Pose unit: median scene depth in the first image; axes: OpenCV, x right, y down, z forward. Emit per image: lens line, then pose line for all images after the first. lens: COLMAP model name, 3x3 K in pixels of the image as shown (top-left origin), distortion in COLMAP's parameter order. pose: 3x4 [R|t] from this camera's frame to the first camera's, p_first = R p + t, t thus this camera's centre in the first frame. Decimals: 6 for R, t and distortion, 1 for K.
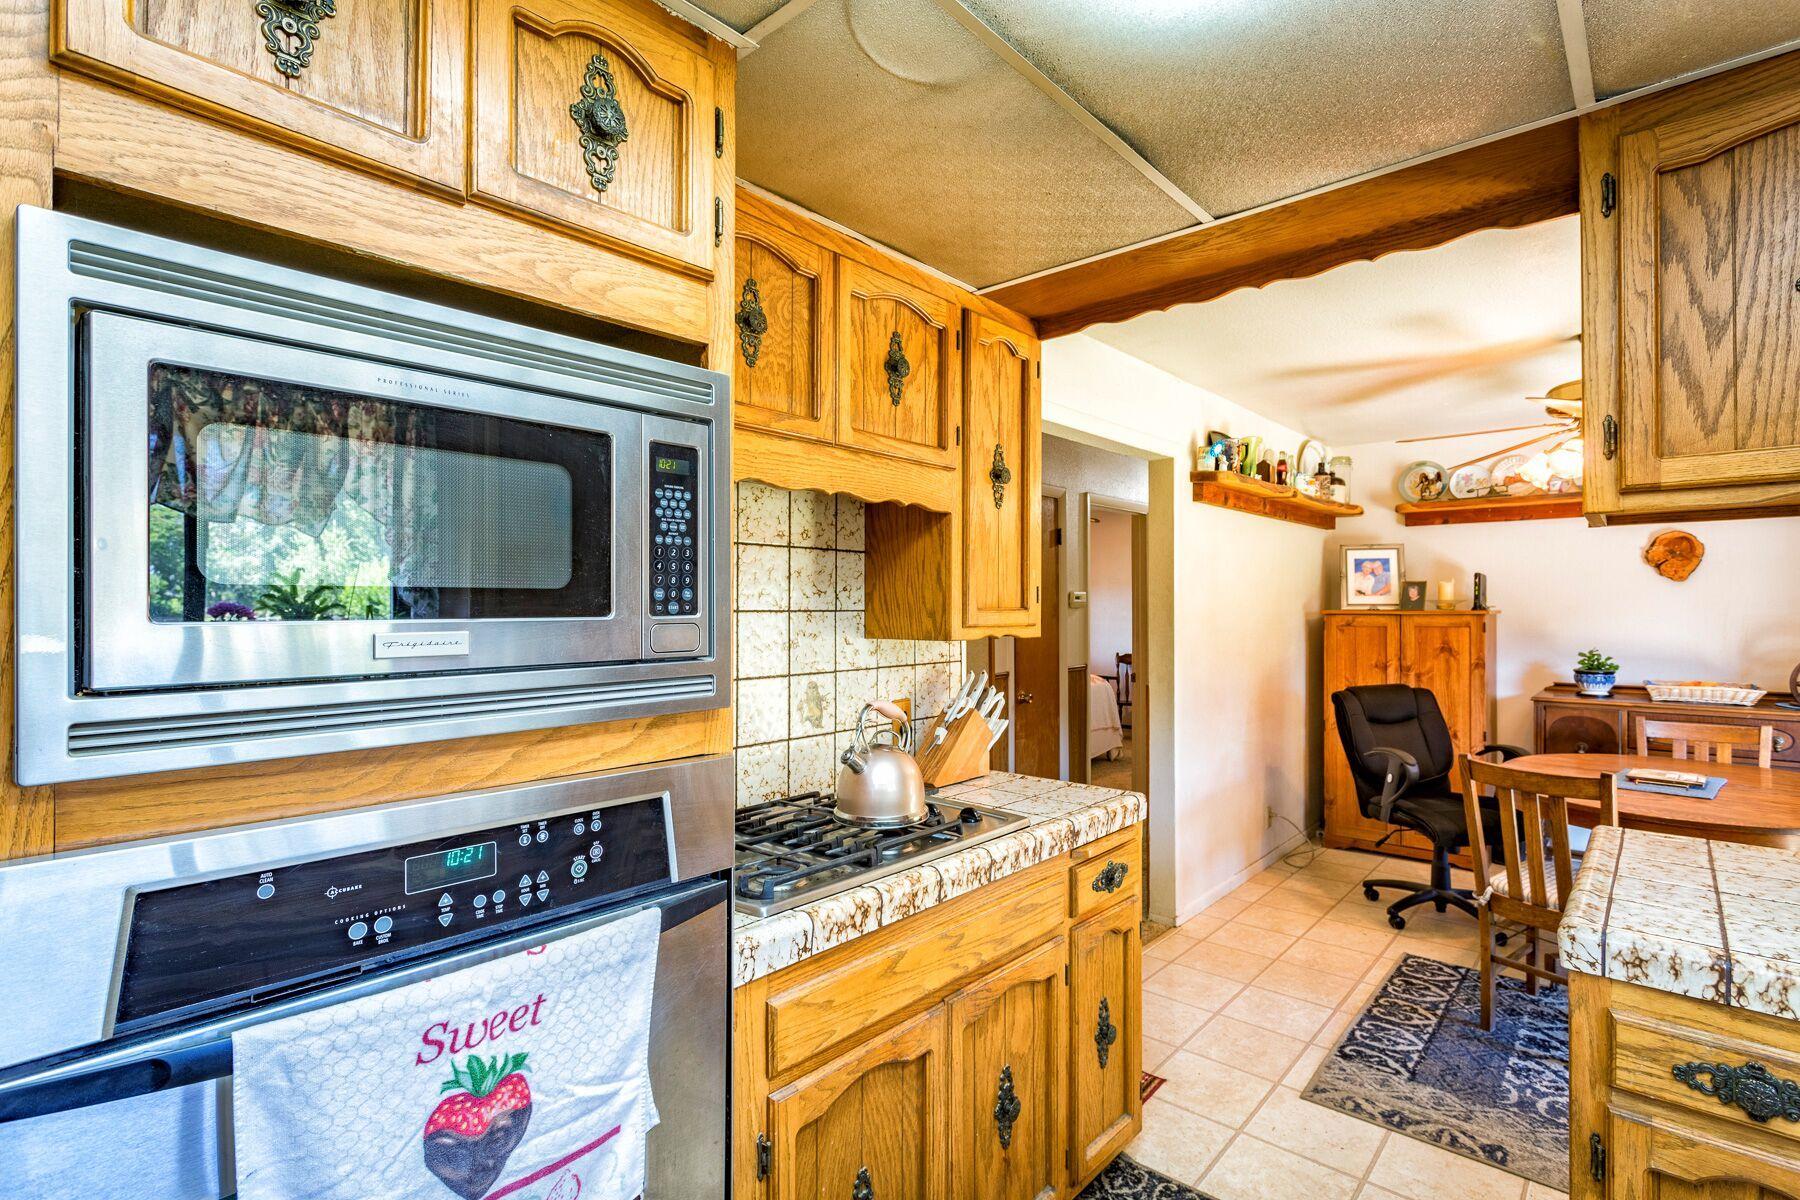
lens RADIAL K [[862.0, 0, 908.4], [0, 862.0, 605.9], [0, 0, 1]] dist [-0.000032, -0.000261]
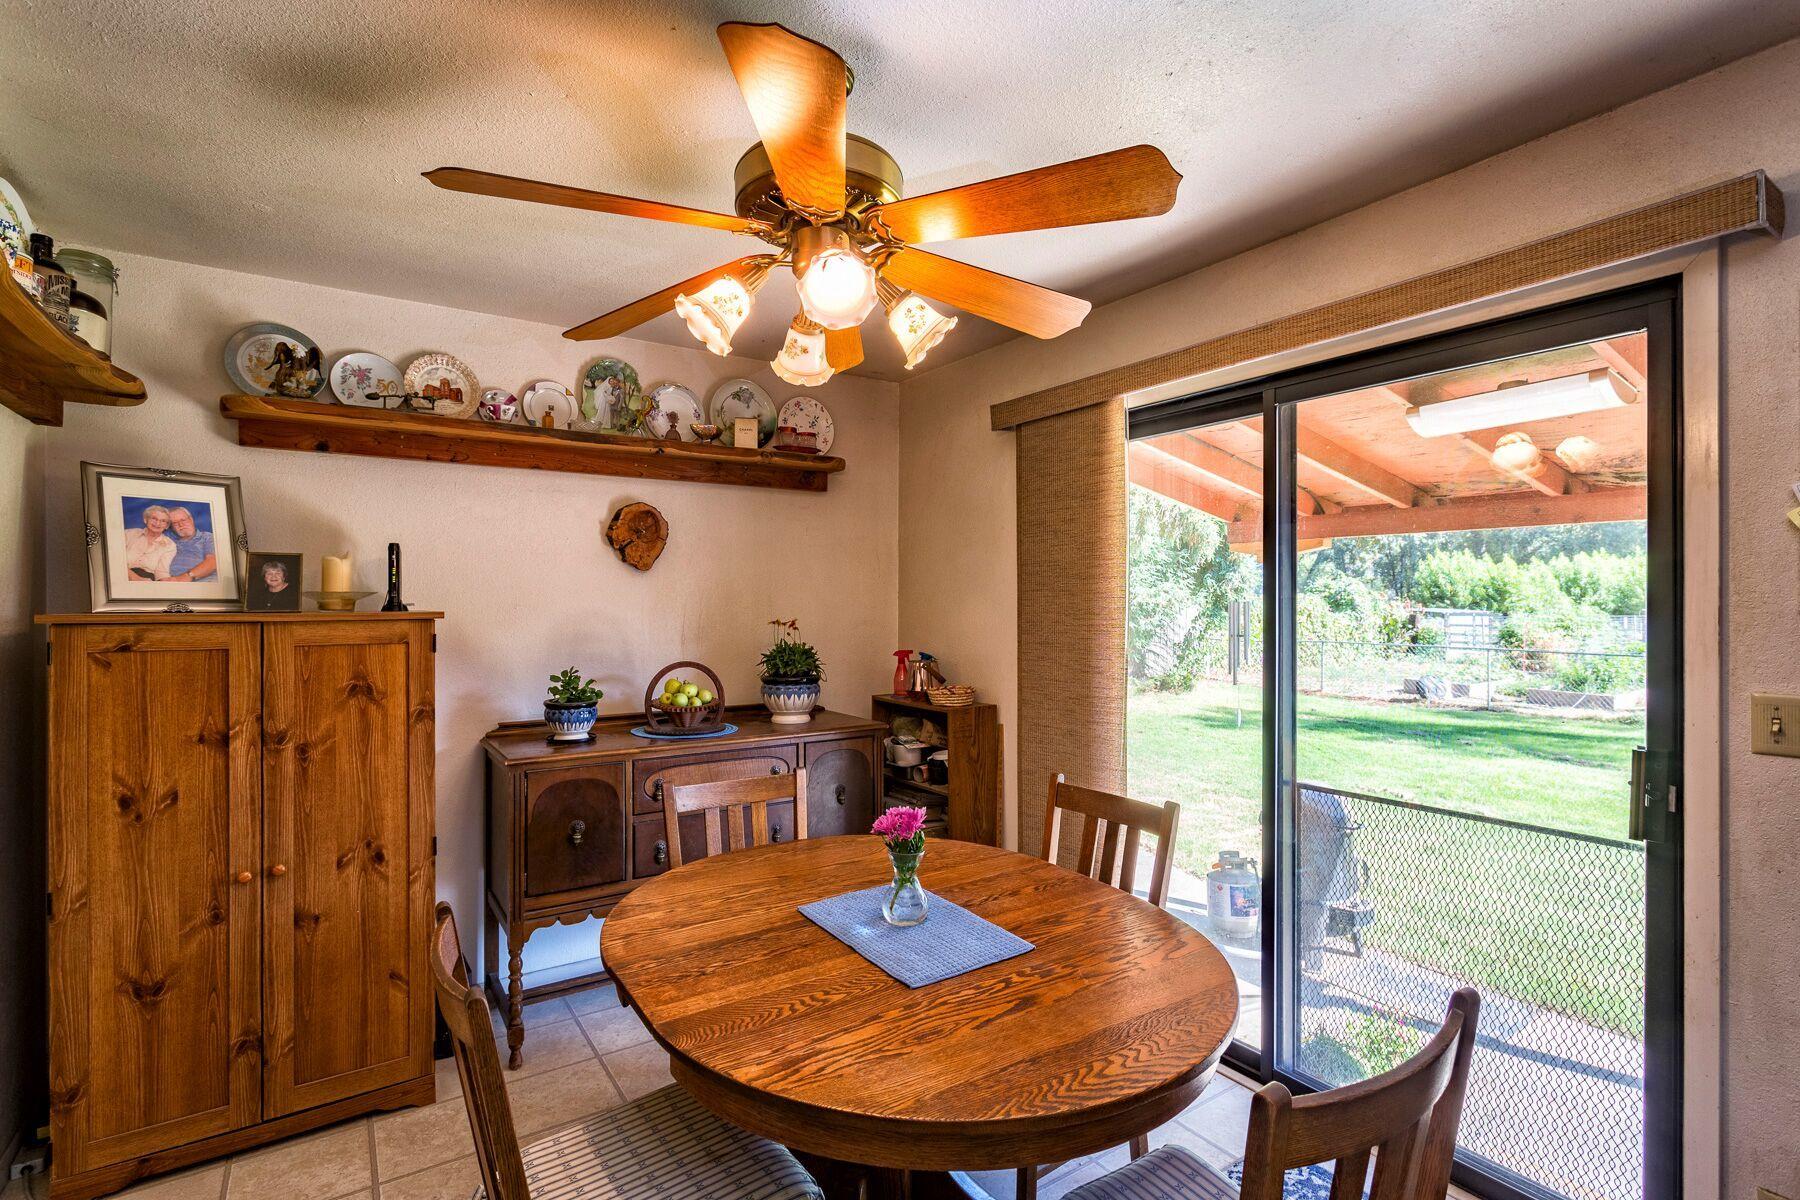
lens RADIAL K [[862.0, 0, 903.9], [0, 862.0, 603.5], [0, 0, 1]] dist [-0.000032, -0.000261]
pose [[0.261645, 0.000459, 0.965164, 0.256659], [0.001975, 0.999998, -0.001011, 0.001607], [-0.965162, 0.002170, 0.261644, 0.651696]]
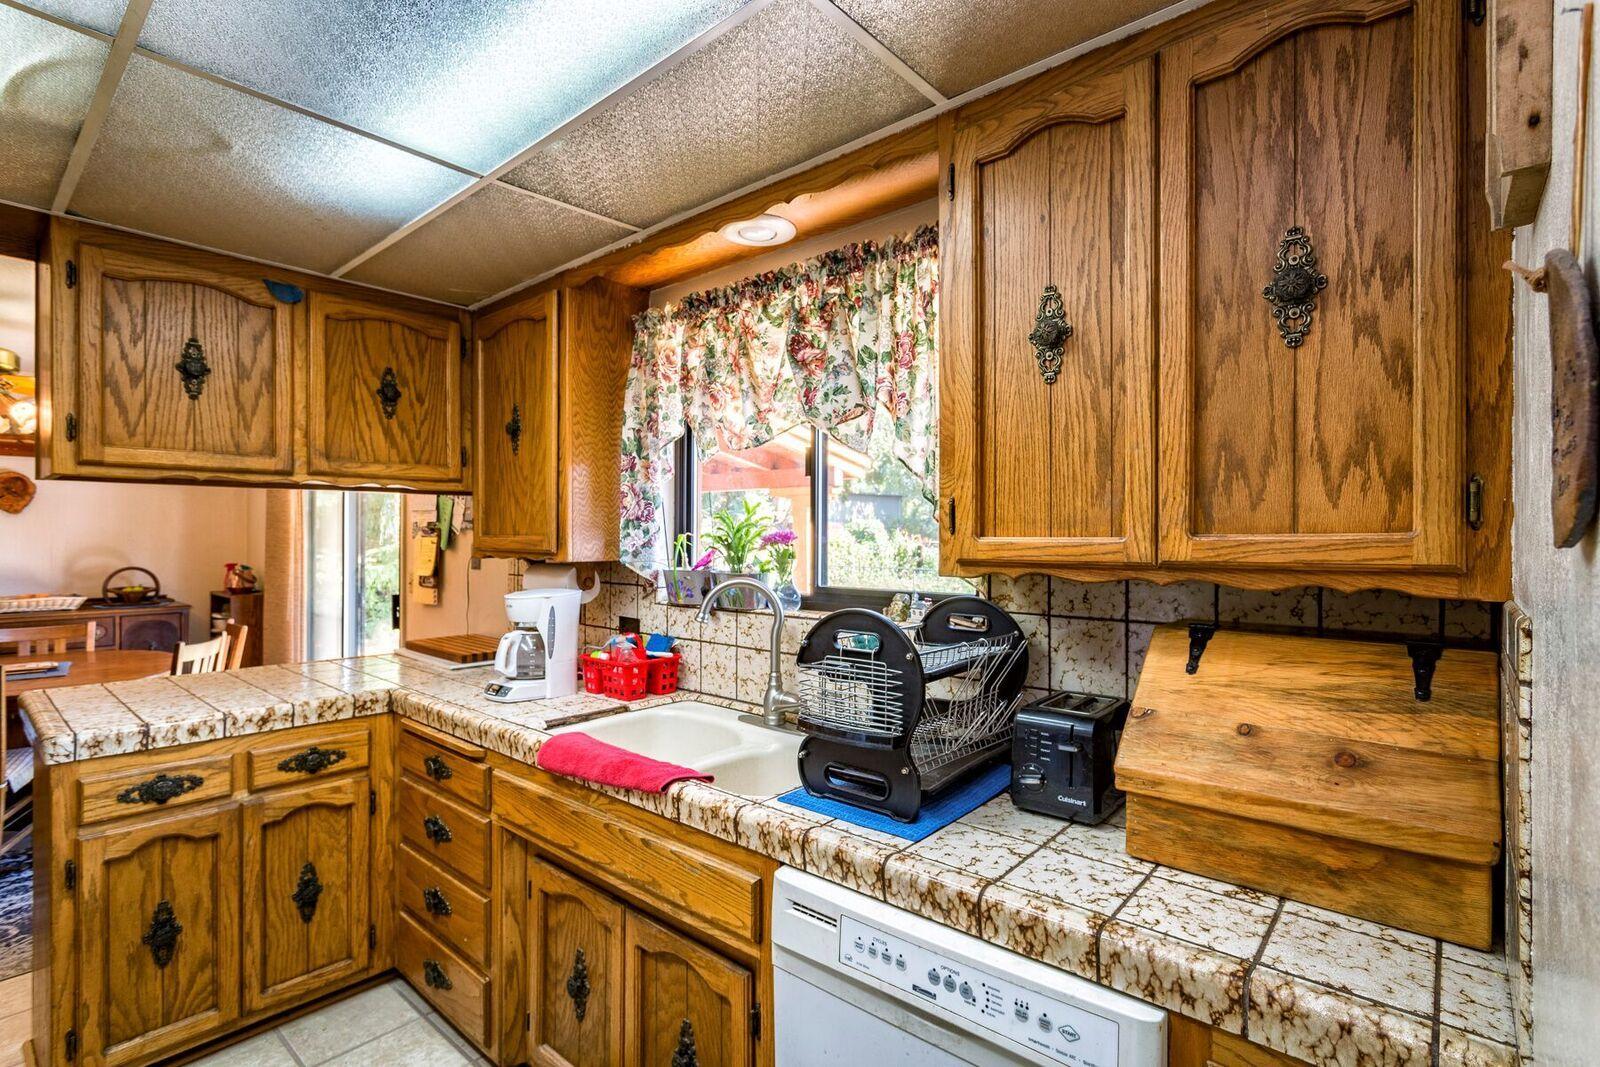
lens RADIAL K [[766.2, 0, 802.0], [0, 766.2, 534.0], [0, 0, 1]] dist [-0.000032, -0.000261]
pose [[-0.000739, 0.003354, 0.999994, -0.201144], [-0.002898, 0.999990, -0.003356, 0.000432], [-0.999996, -0.002900, -0.000729, -0.116738]]
